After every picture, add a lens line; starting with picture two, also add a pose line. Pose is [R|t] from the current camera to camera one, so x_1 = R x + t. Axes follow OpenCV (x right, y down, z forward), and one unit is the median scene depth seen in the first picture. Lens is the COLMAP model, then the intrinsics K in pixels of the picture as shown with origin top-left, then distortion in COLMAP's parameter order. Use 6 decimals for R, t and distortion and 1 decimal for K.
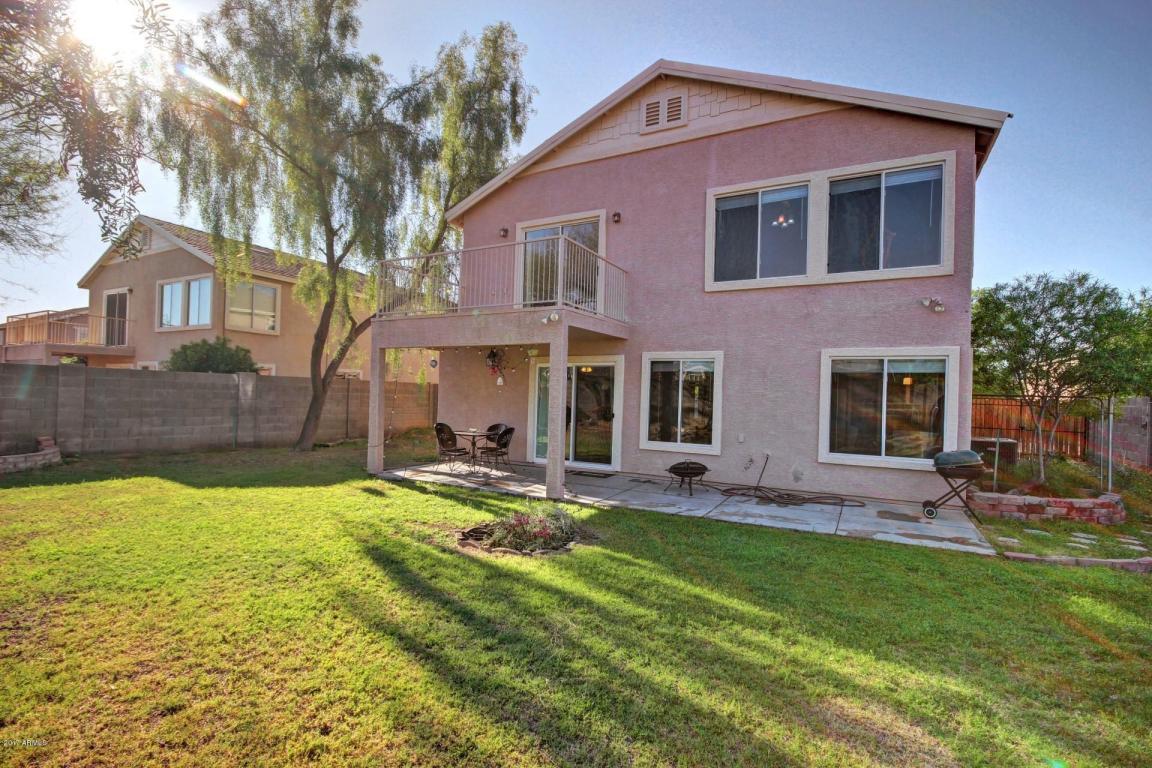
lens RADIAL K [[541.4, 0, 574.8], [0, 541.4, 389.1], [0, 0, 1]] dist [0.002362, -0.001710]
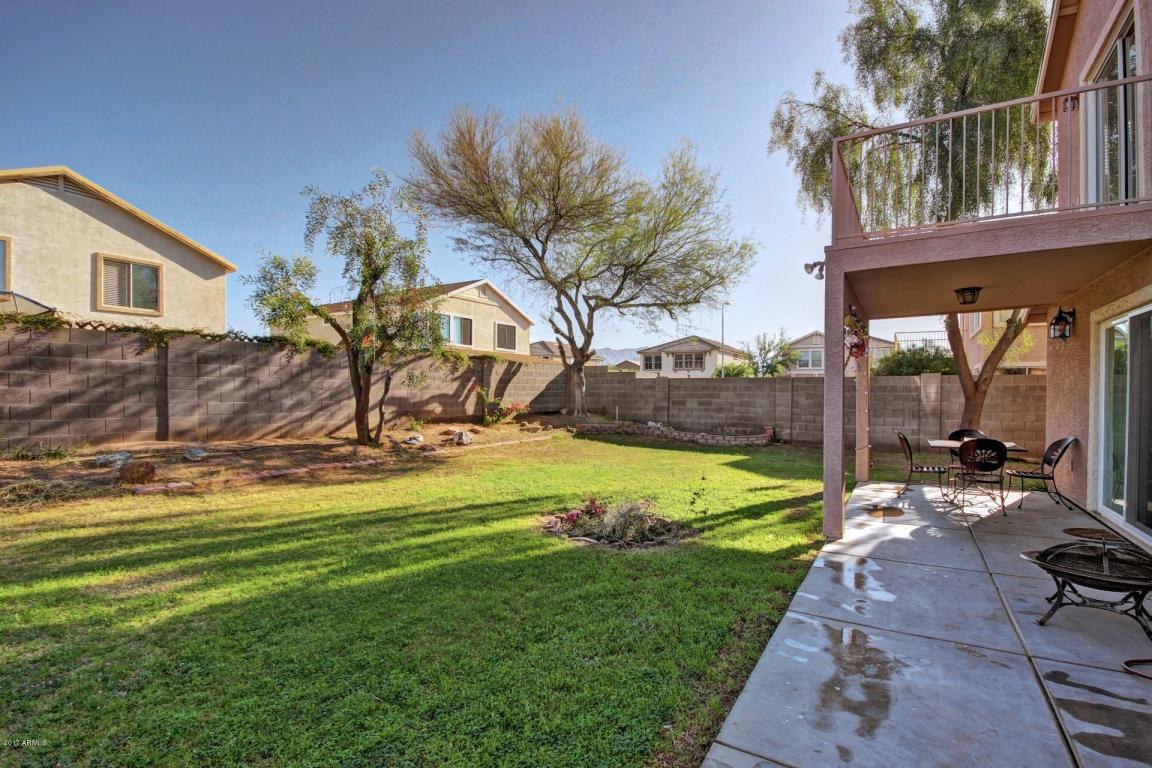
lens RADIAL K [[541.4, 0, 582.8], [0, 541.4, 395.4], [0, 0, 1]] dist [0.002362, -0.001710]
pose [[-0.043591, -0.024029, -0.998760, 0.478256], [0.011131, 0.999637, -0.024535, 0.031053], [0.998987, -0.012187, -0.043308, 0.529540]]
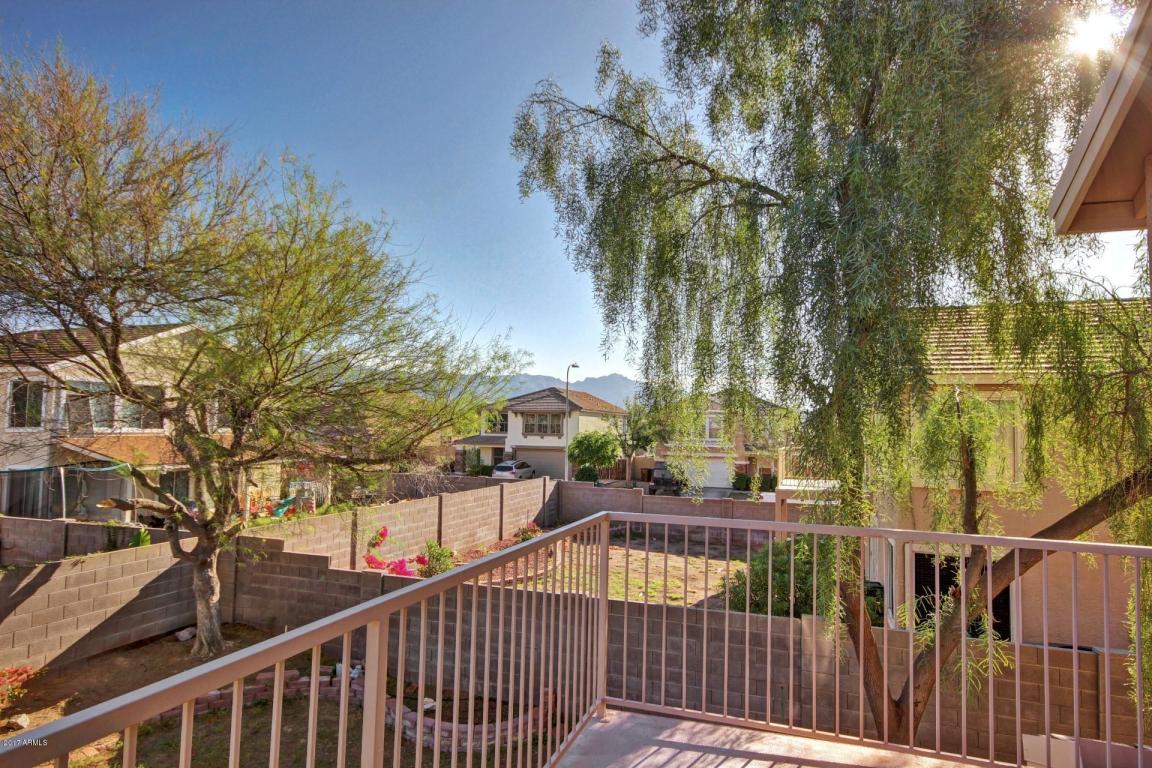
lens RADIAL K [[640.2, 0, 577.8], [0, 640.2, 388.2], [0, 0, 1]] dist [0.000444, -0.000189]
pose [[0.146119, -0.081654, -0.985891, -0.013895], [0.001761, 0.996608, -0.082281, -0.248820], [0.989266, 0.010287, 0.145767, 0.847843]]
